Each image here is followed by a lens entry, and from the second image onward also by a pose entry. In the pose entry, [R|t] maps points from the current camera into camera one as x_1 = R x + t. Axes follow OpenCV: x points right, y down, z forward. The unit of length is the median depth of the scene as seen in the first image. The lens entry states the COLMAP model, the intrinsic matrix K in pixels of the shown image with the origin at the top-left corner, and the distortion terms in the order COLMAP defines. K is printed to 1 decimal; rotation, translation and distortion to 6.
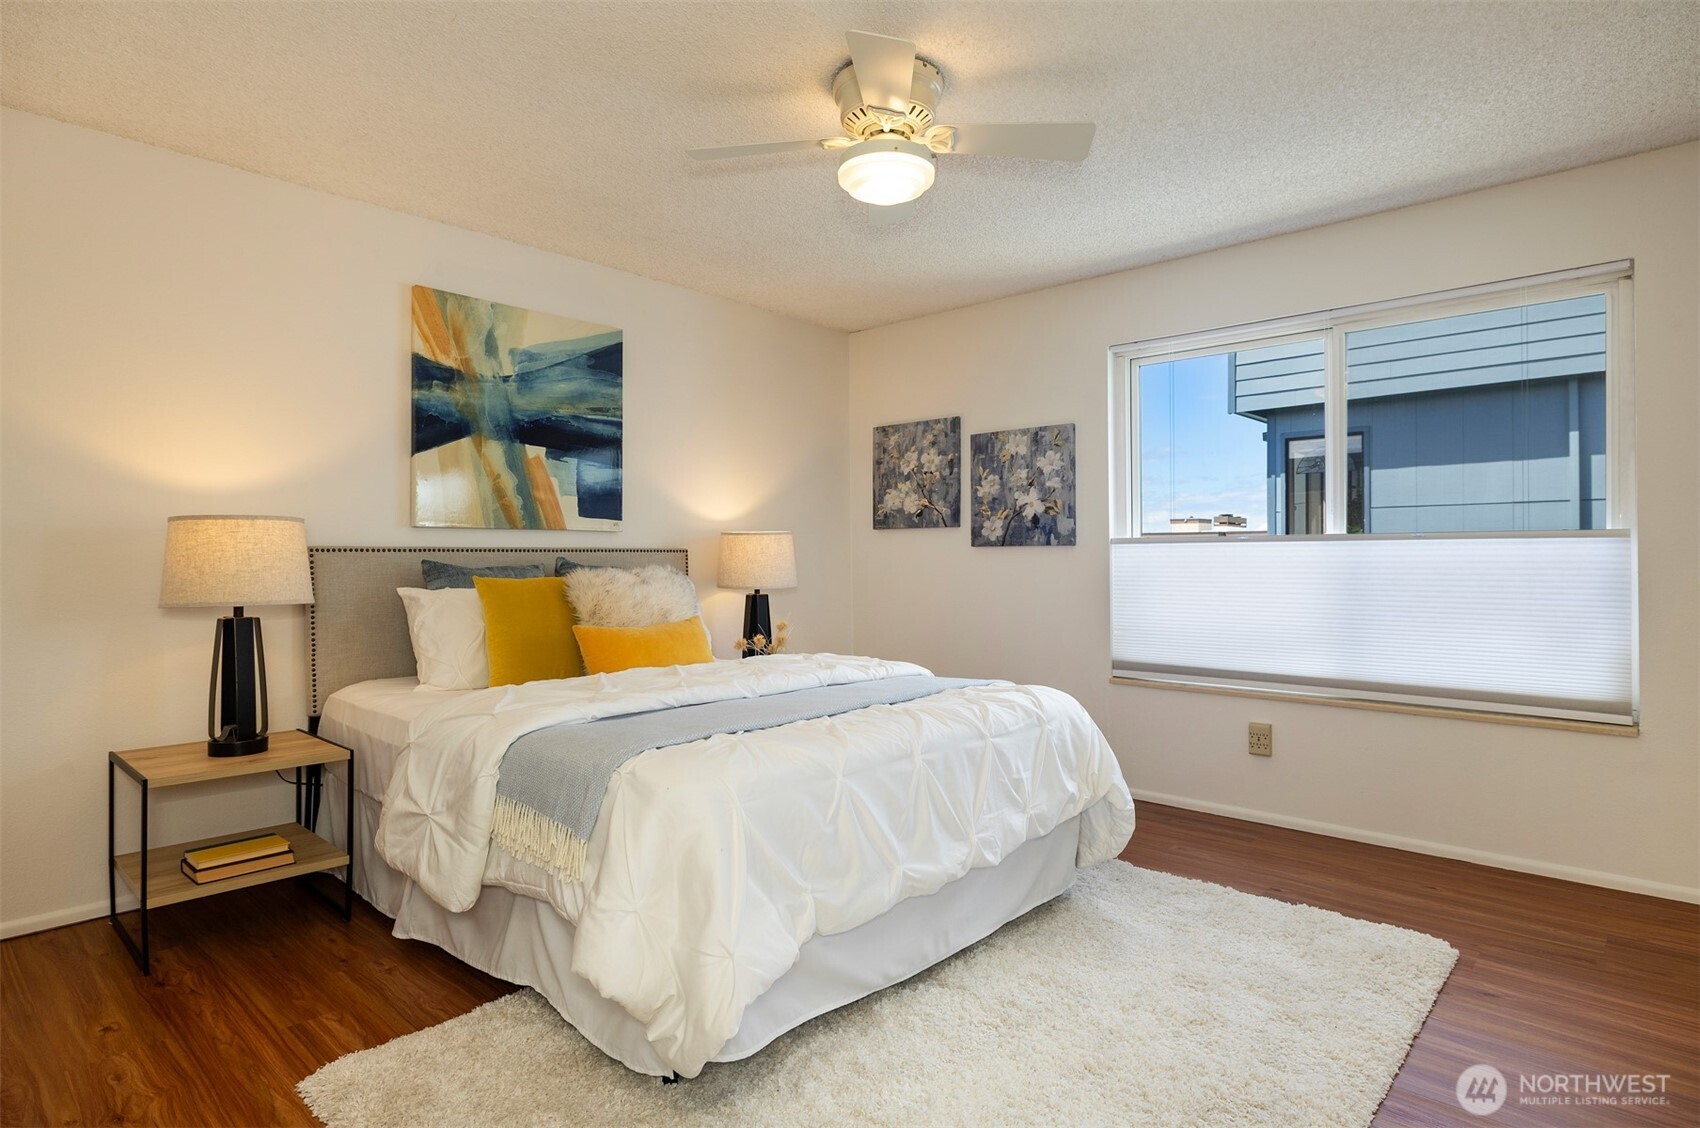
lens RADIAL K [[894.5, 0, 853.0], [0, 894.5, 556.7], [0, 0, 1]] dist [-0.006393, 0.001909]
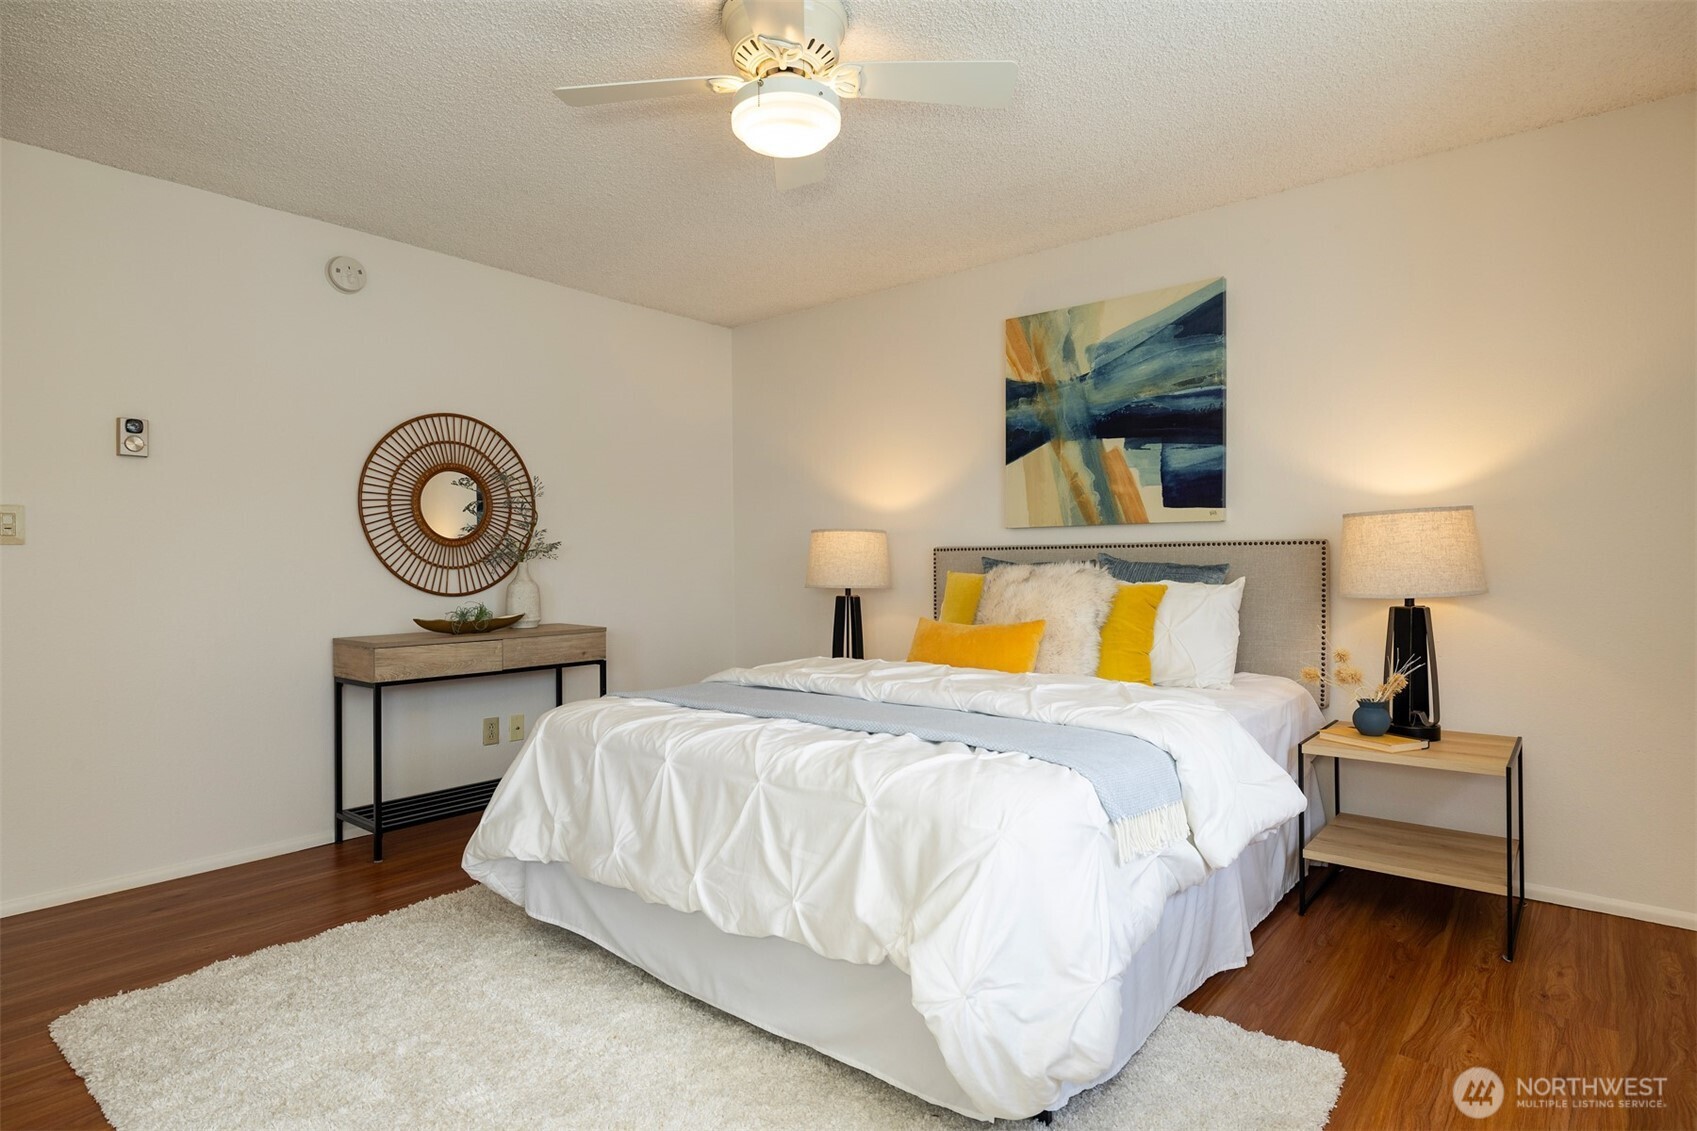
lens RADIAL K [[892.9, 0, 853.7], [0, 892.9, 574.0], [0, 0, 1]] dist [-0.006393, 0.001909]
pose [[0.064253, 0.020155, -0.997730, 1.004537], [0.014165, 0.999677, 0.021106, -0.001678], [0.997833, -0.015489, 0.063946, 1.097365]]
